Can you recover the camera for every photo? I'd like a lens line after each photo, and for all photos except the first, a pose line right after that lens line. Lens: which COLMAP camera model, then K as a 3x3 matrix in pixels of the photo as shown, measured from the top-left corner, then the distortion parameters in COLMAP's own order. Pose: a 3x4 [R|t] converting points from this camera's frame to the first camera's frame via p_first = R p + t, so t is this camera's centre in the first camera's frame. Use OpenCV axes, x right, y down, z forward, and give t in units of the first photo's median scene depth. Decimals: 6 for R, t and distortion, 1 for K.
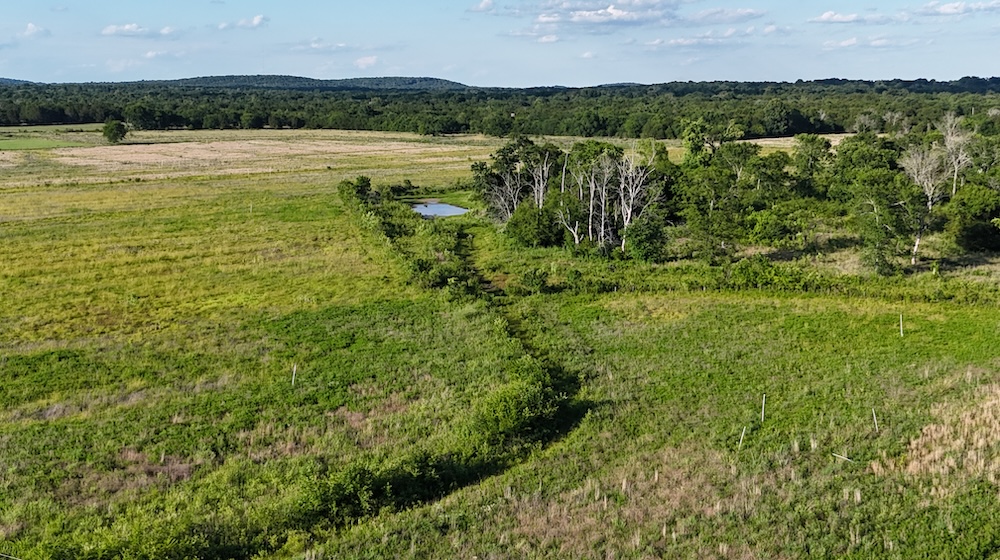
lens RADIAL K [[736.1, 0, 502.5], [0, 736.1, 279.7], [0, 0, 1]] dist [0.012031, -0.026104]
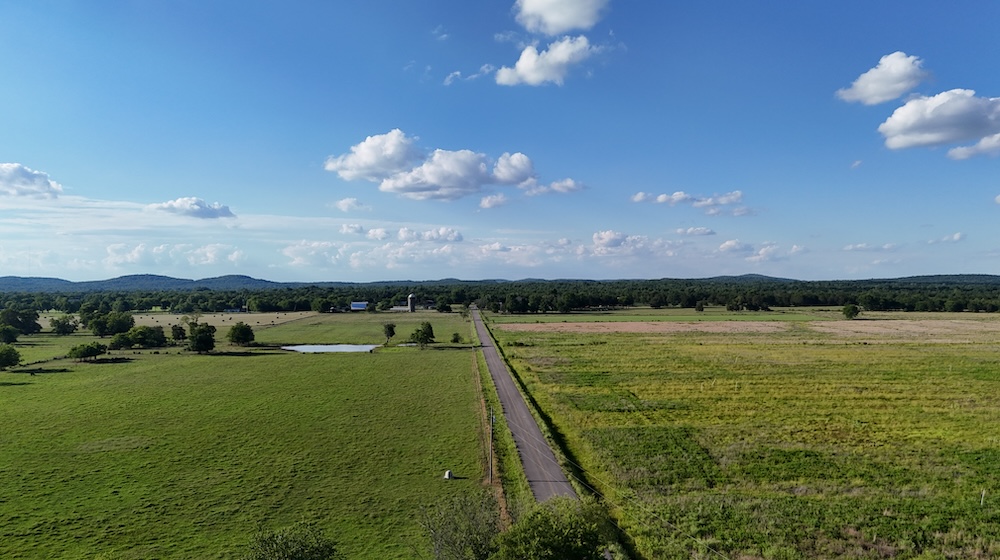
lens RADIAL K [[736.1, 0, 498.7], [0, 736.1, 284.9], [0, 0, 1]] dist [0.012031, -0.026104]
pose [[0.760504, -0.001741, -0.649331, -0.091274], [-0.159461, 0.968873, -0.189360, 0.151006], [0.629449, 0.247552, 0.736554, -0.595748]]
